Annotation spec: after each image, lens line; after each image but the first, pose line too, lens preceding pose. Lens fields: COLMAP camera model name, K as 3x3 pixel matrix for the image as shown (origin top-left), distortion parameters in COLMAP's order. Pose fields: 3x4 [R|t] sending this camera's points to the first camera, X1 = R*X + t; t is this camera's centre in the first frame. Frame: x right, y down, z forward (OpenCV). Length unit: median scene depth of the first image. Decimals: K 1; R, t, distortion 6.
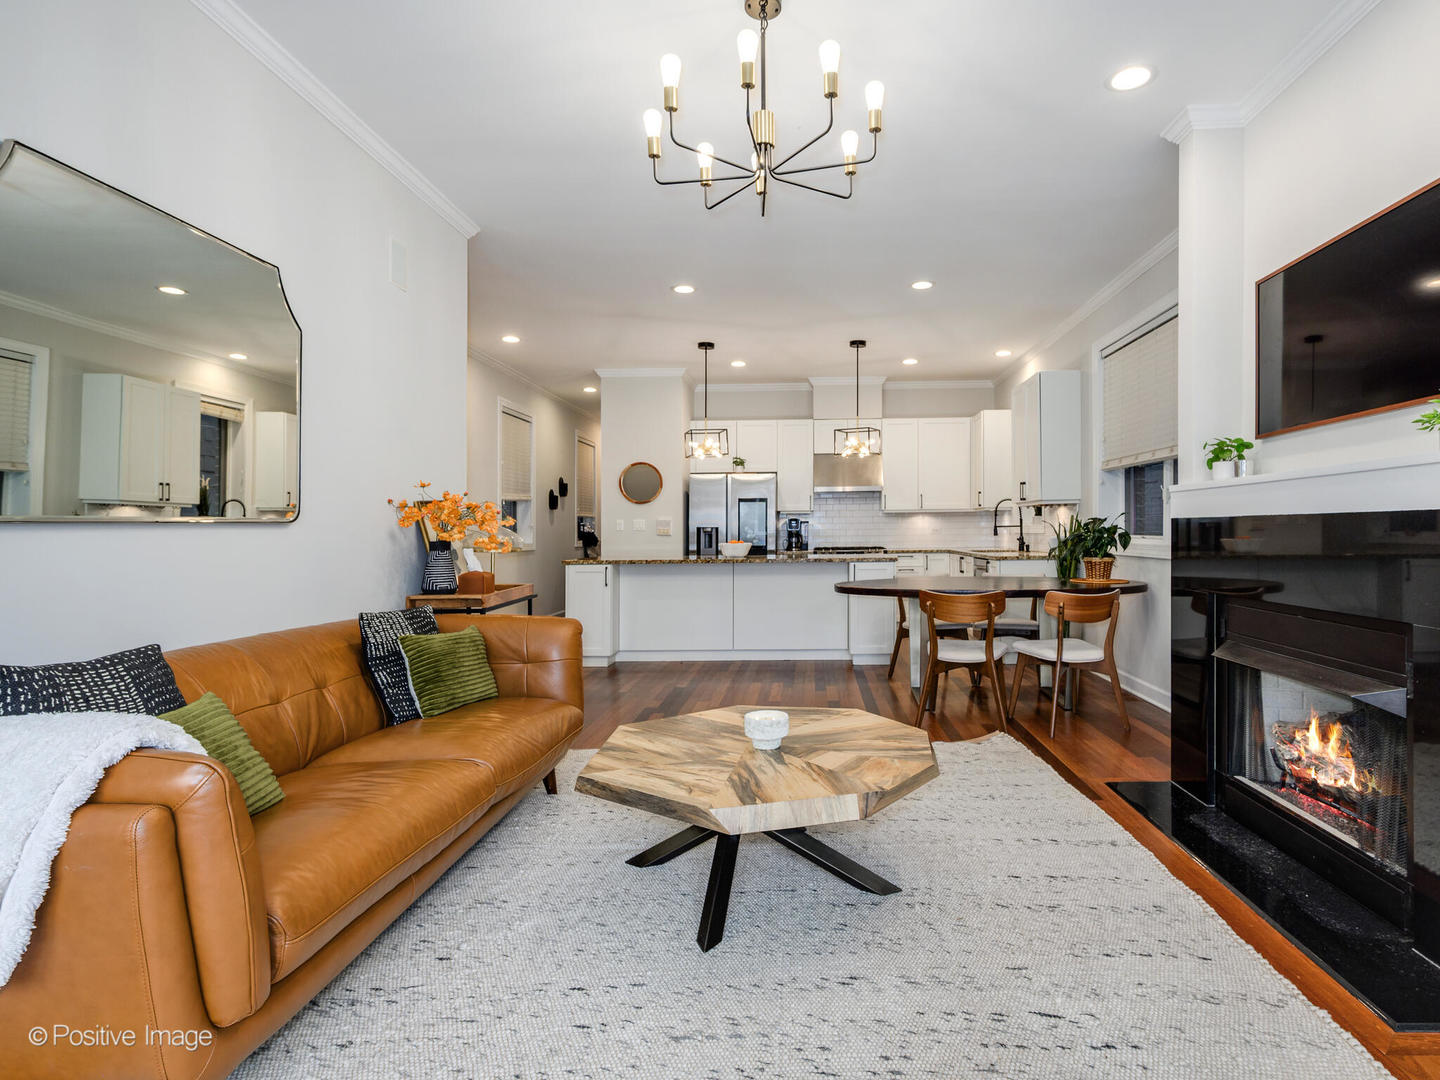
lens RADIAL K [[758.9, 0, 773.7], [0, 758.9, 514.8], [0, 0, 1]] dist [-0.005071, 0.001085]
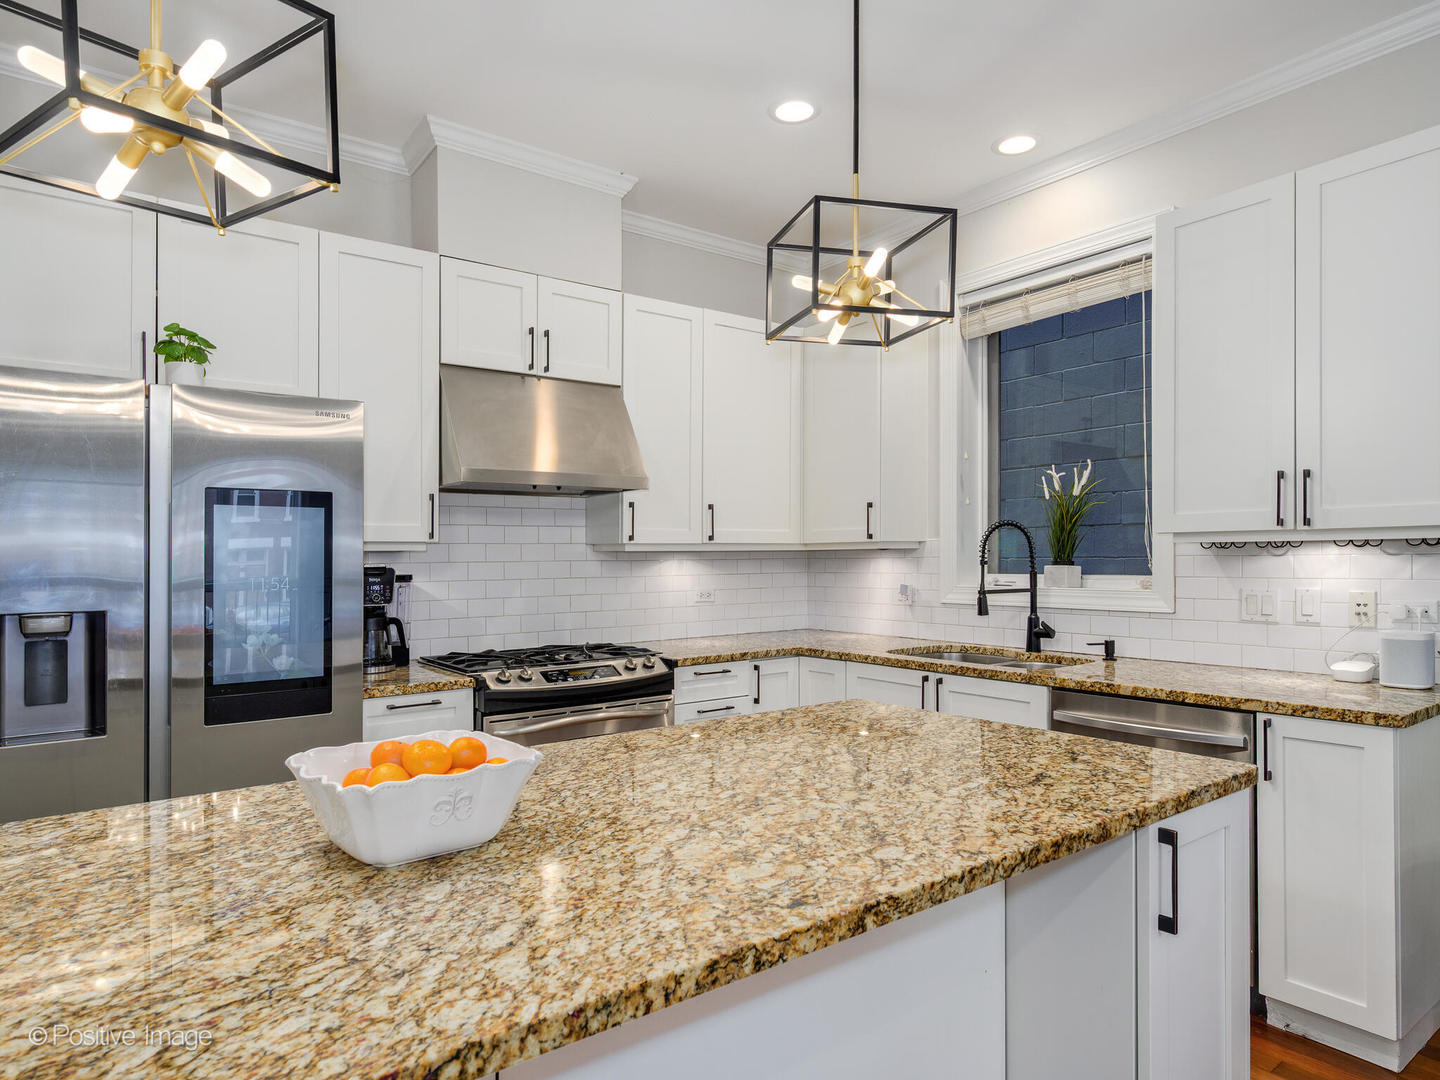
lens RADIAL K [[861.2, 0, 698.9], [0, 861.2, 554.0], [0, 0, 1]] dist [0.017640, -0.004900]
pose [[0.776655, 0.007327, 0.629883, -0.181994], [-0.012484, 0.999915, 0.003761, -0.006854], [-0.629802, -0.010785, 0.776681, 1.305590]]
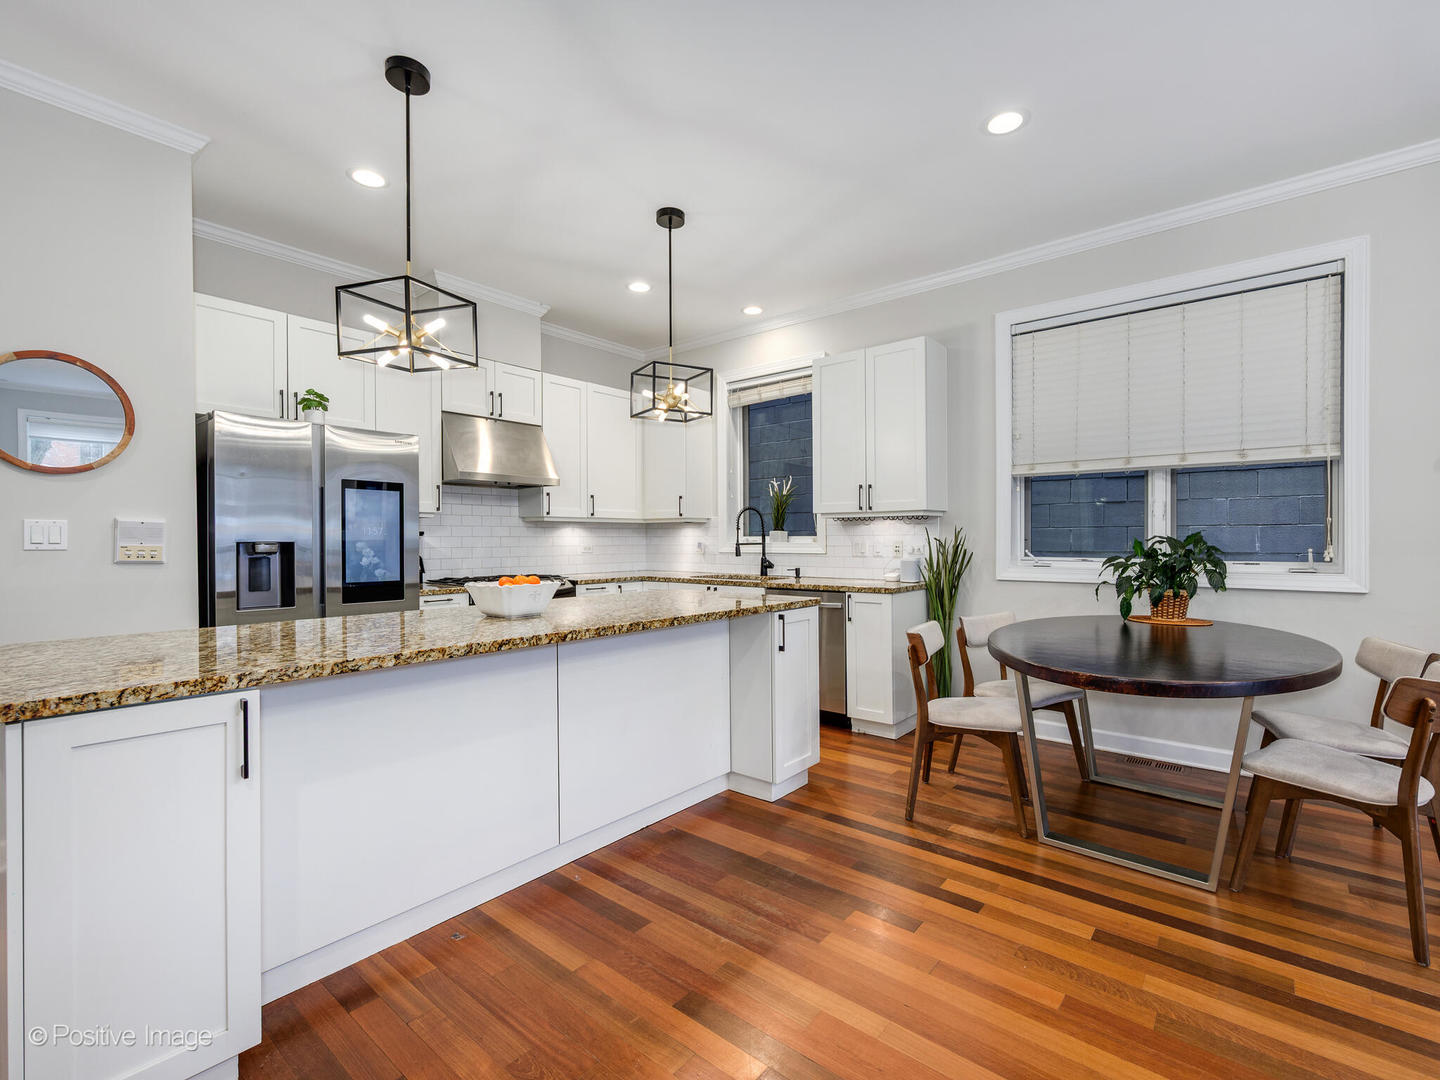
lens RADIAL K [[667.0, 0, 707.5], [0, 667.0, 548.7], [0, 0, 1]] dist [-0.000721, 0.000553]
pose [[0.611159, -0.000809, 0.791508, -0.433488], [-0.020716, 0.999641, 0.017017, 0.016443], [-0.791237, -0.026797, 0.610922, 1.088577]]
